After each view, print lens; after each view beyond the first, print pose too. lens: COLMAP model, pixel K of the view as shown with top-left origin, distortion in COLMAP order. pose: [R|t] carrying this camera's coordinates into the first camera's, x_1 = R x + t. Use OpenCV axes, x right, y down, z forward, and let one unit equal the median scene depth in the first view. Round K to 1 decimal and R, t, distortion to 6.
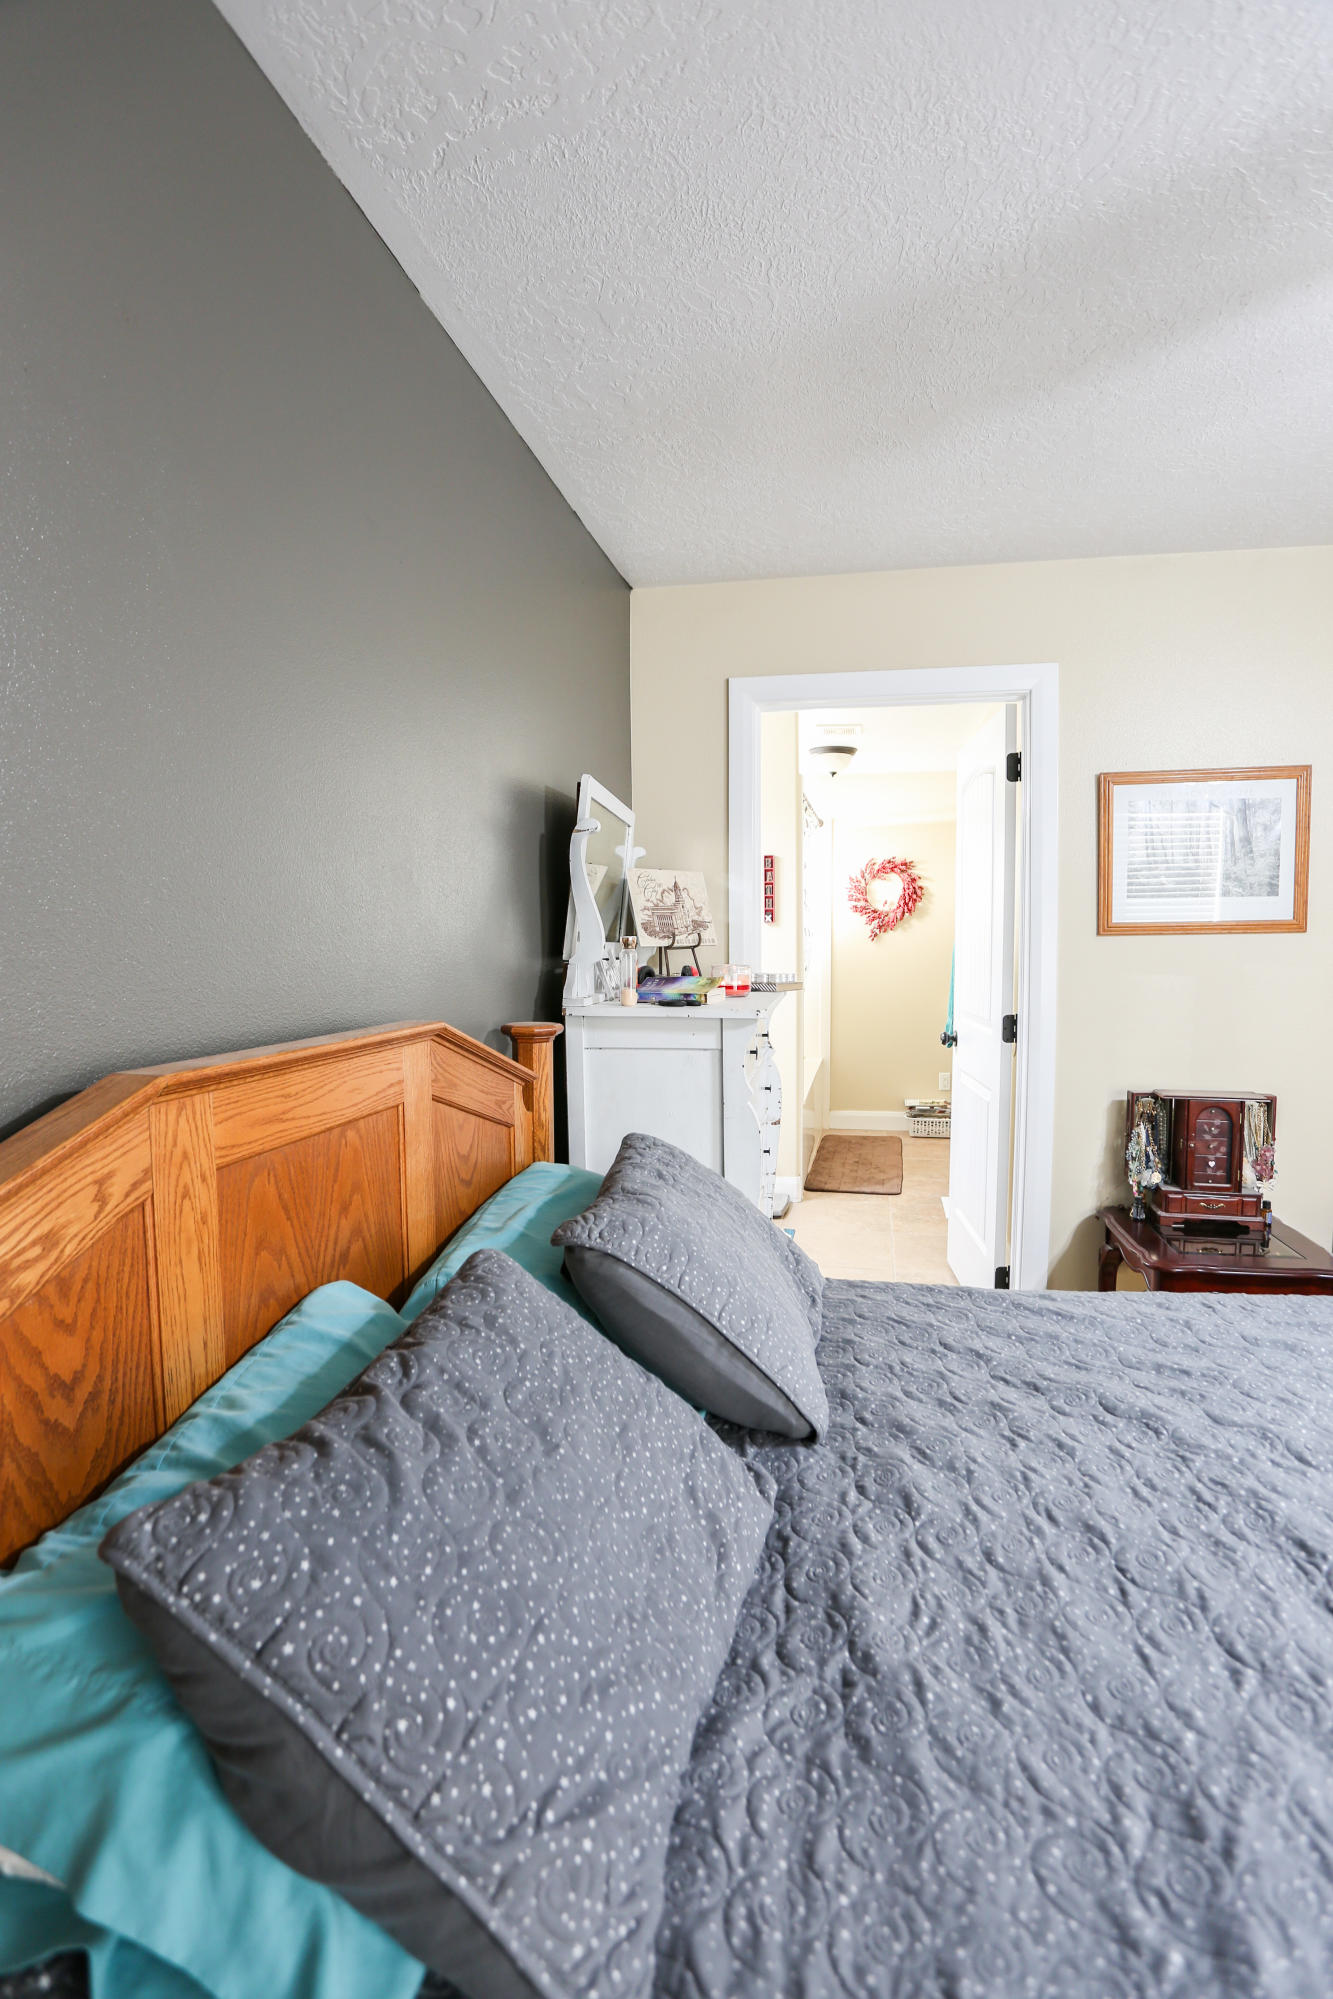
lens RADIAL K [[1006.5, 0, 674.6], [0, 1006.5, 997.2], [0, 0, 1]] dist [-0.021233, 0.011527]
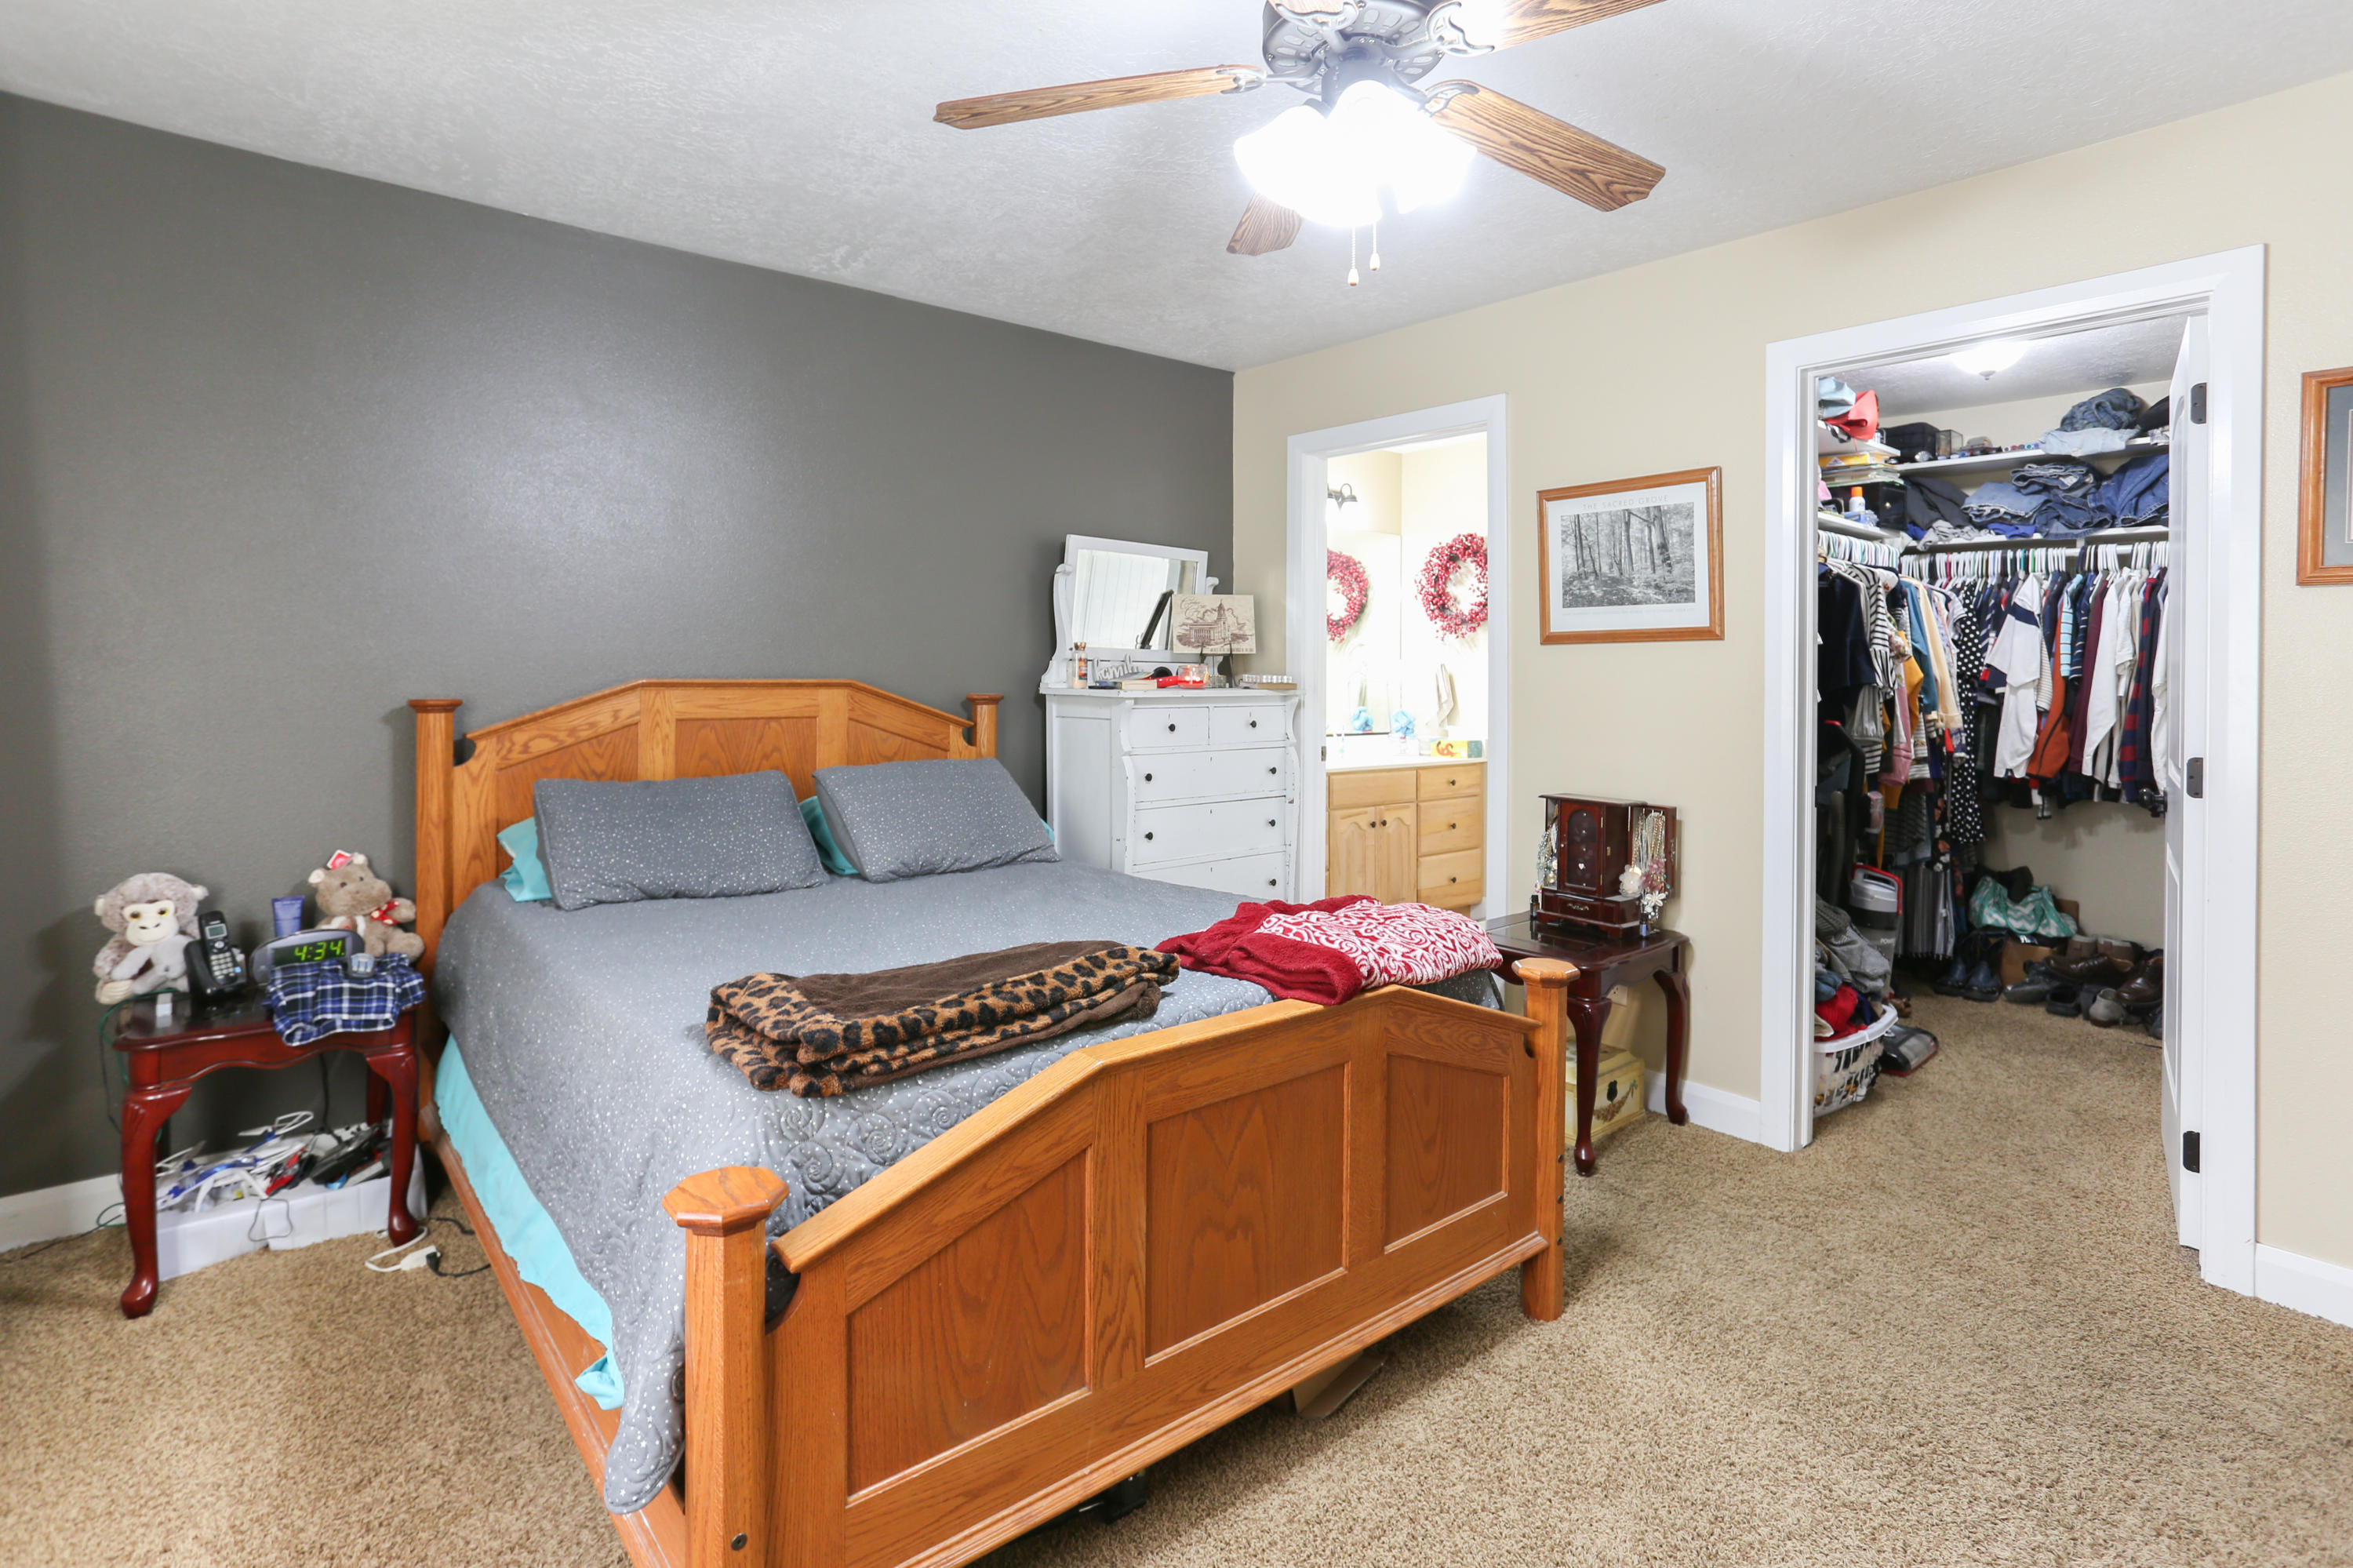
lens RADIAL K [[1184.8, 0, 1125.7], [0, 1184.8, 687.6], [0, 0, 1]] dist [-0.021233, 0.011527]
pose [[0.751508, 0.021852, -0.659362, 0.546099], [-0.053723, 0.998159, -0.028150, 0.024628], [0.657533, 0.056578, 0.751298, -0.123383]]
